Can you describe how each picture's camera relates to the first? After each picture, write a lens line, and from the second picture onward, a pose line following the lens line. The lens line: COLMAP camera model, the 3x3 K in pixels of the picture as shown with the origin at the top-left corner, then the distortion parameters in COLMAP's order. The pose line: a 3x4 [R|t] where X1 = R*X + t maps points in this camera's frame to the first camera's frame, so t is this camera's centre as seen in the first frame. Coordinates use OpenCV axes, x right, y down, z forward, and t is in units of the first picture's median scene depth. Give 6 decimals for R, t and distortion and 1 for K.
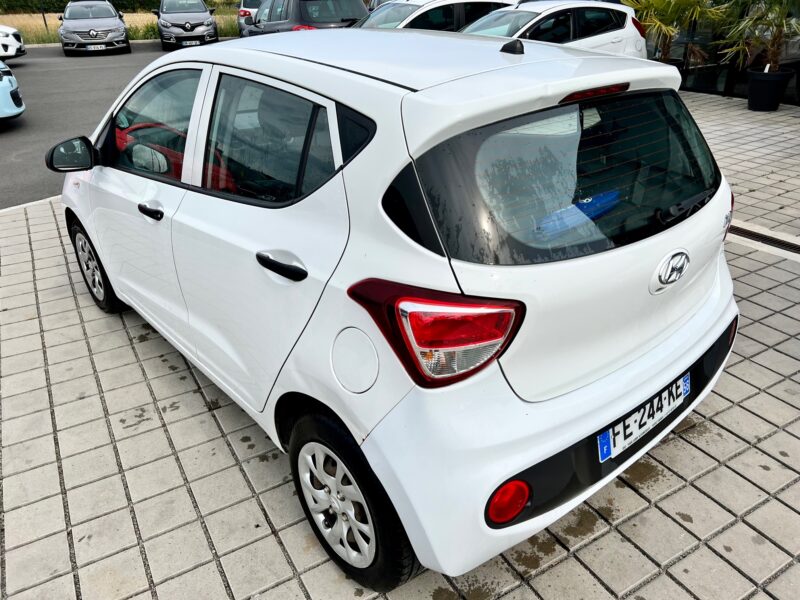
lens RADIAL K [[604.9, 0, 400.0], [0, 604.9, 300.0], [0, 0, 1]] dist [-0.008453, -0.002201]
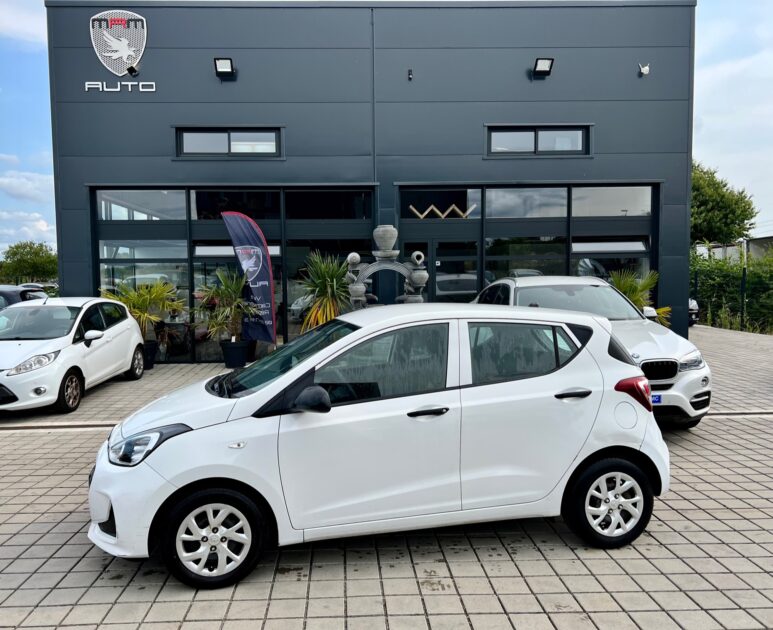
lens RADIAL K [[629.2, 0, 386.5], [0, 629.2, 315.0], [0, 0, 1]] dist [0.080447, 0.000215]
pose [[0.488672, -0.031253, 0.871908, -2.012263], [0.396781, 0.897993, -0.190193, -0.117016], [-0.777023, 0.438898, 0.451225, 0.283011]]
